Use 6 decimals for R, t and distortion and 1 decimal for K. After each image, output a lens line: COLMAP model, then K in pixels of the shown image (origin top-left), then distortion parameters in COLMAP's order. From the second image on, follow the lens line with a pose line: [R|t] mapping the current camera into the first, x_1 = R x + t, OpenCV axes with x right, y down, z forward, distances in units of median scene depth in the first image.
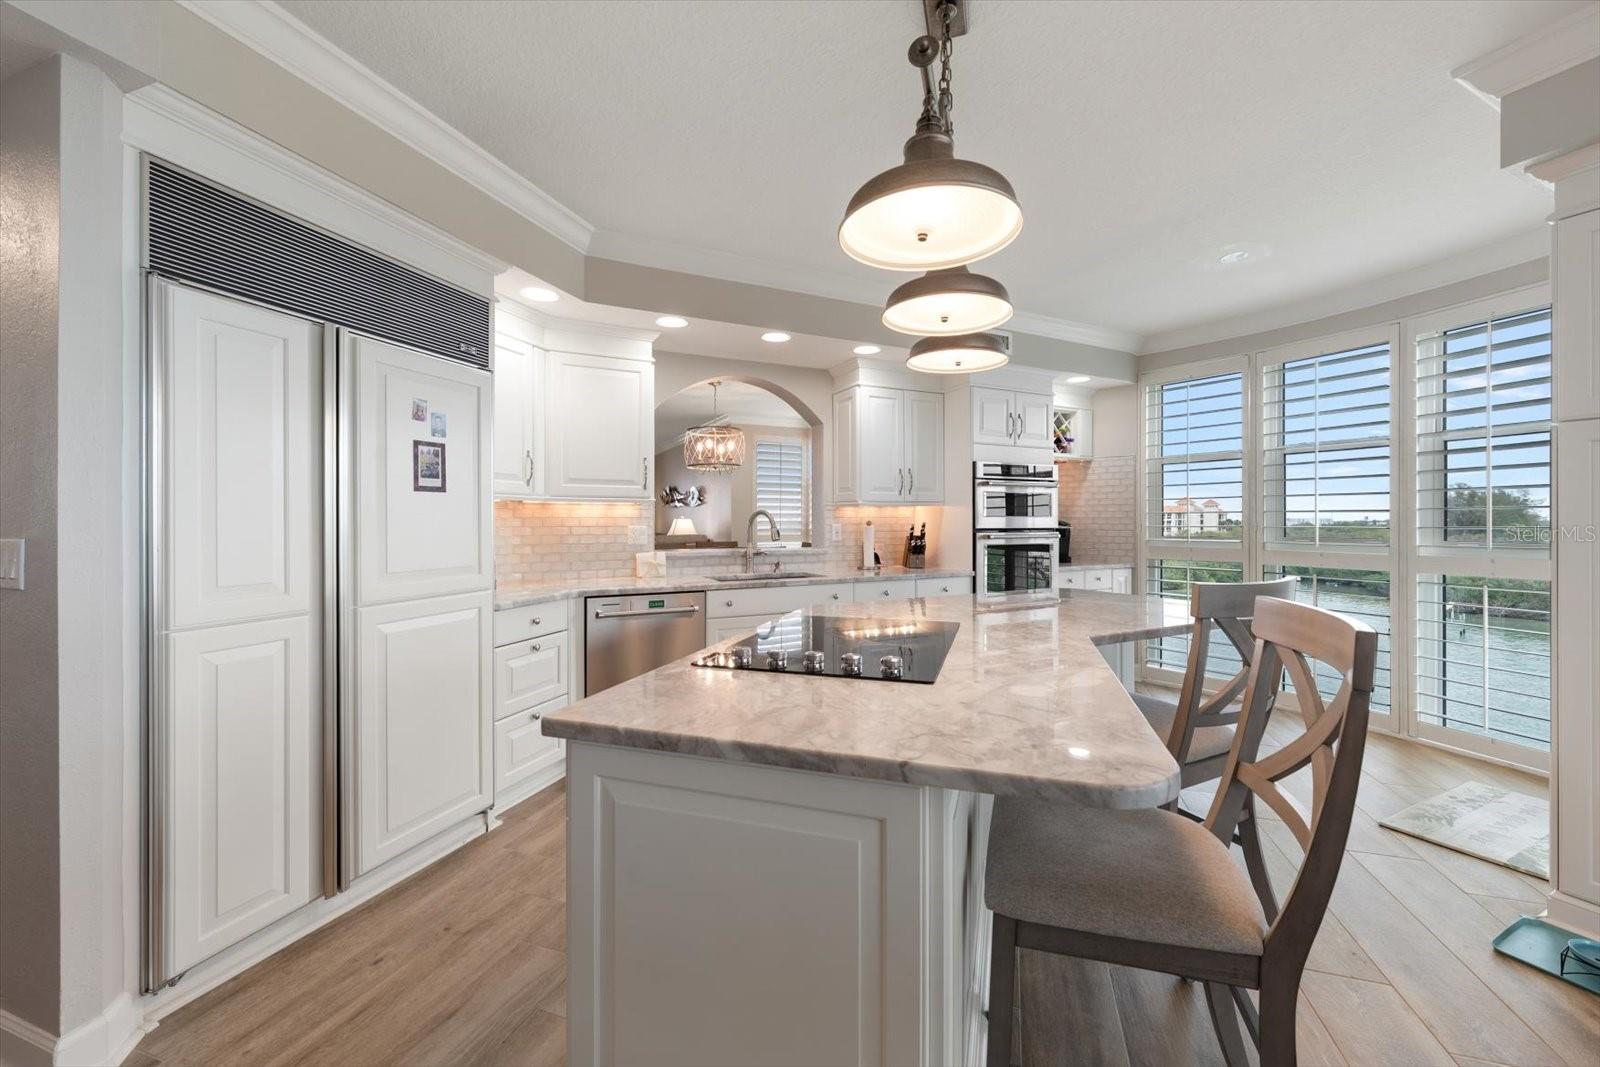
lens RADIAL K [[624.6, 0, 789.7], [0, 624.6, 523.0], [0, 0, 1]] dist [0.000798, 0.000161]
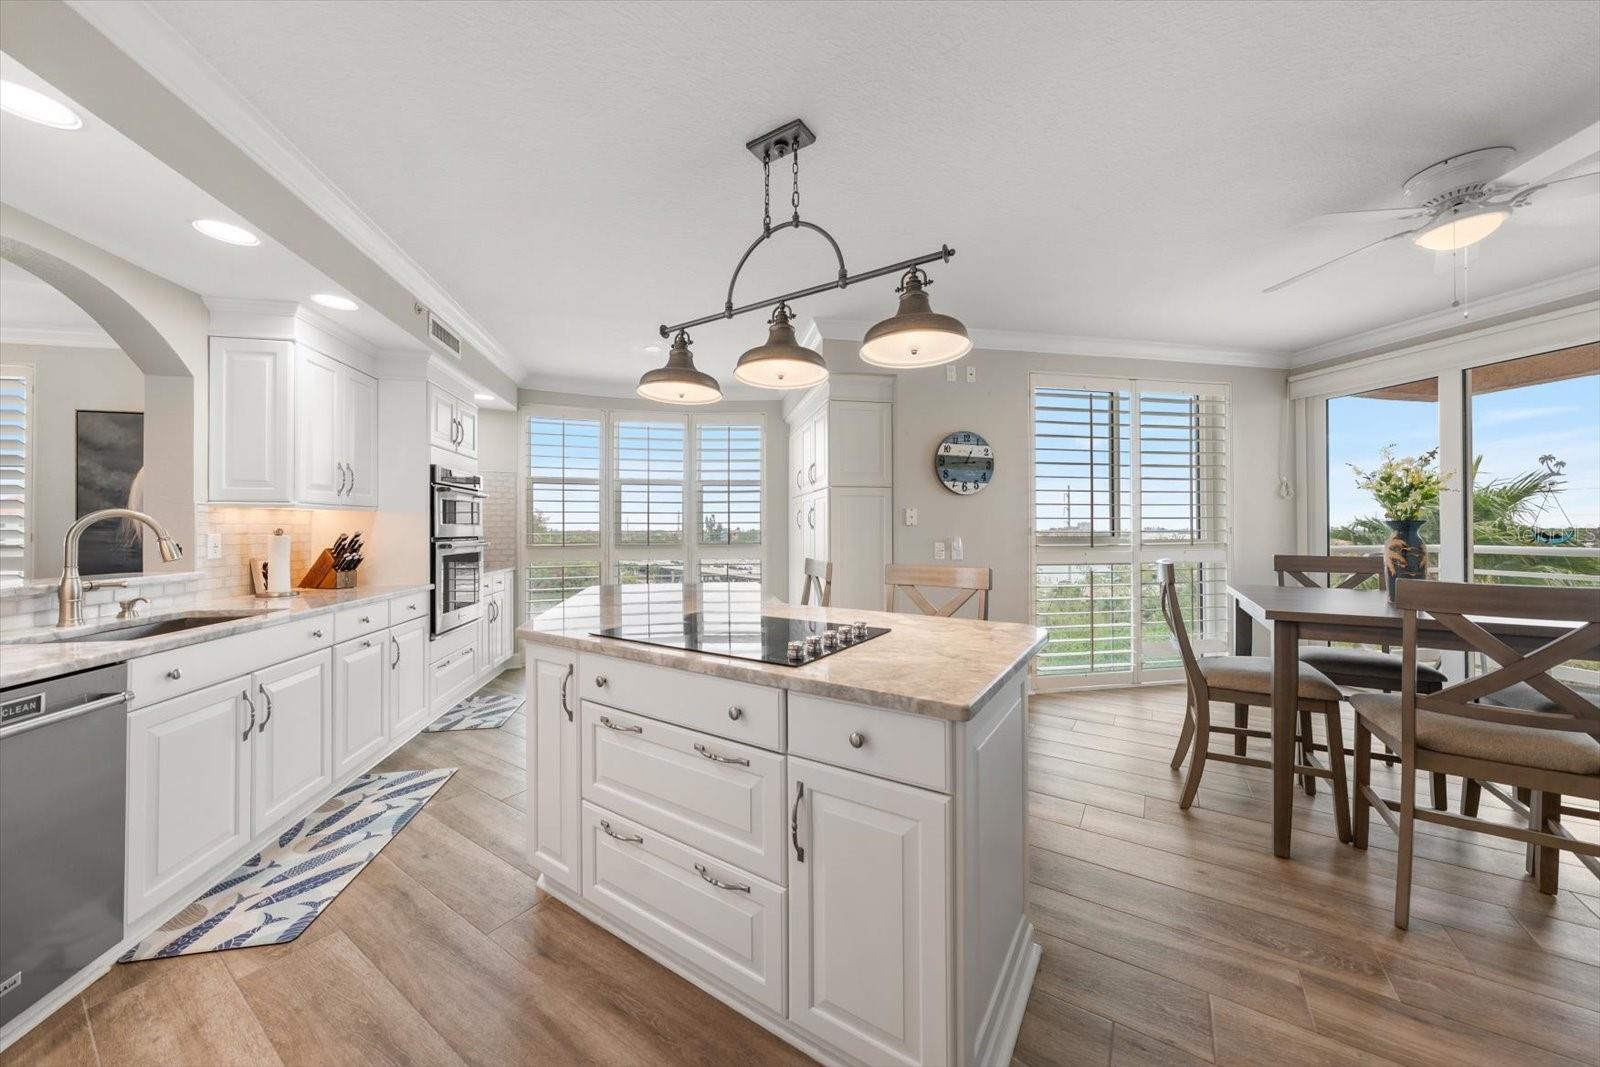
lens RADIAL K [[556.6, 0, 796.7], [0, 556.6, 527.8], [0, 0, 1]] dist [-0.000975, 0.000076]
pose [[0.262781, 0.005991, 0.964837, -0.345111], [0.002609, 0.999973, -0.006920, 0.001285], [-0.964852, 0.004336, 0.262758, 0.264740]]
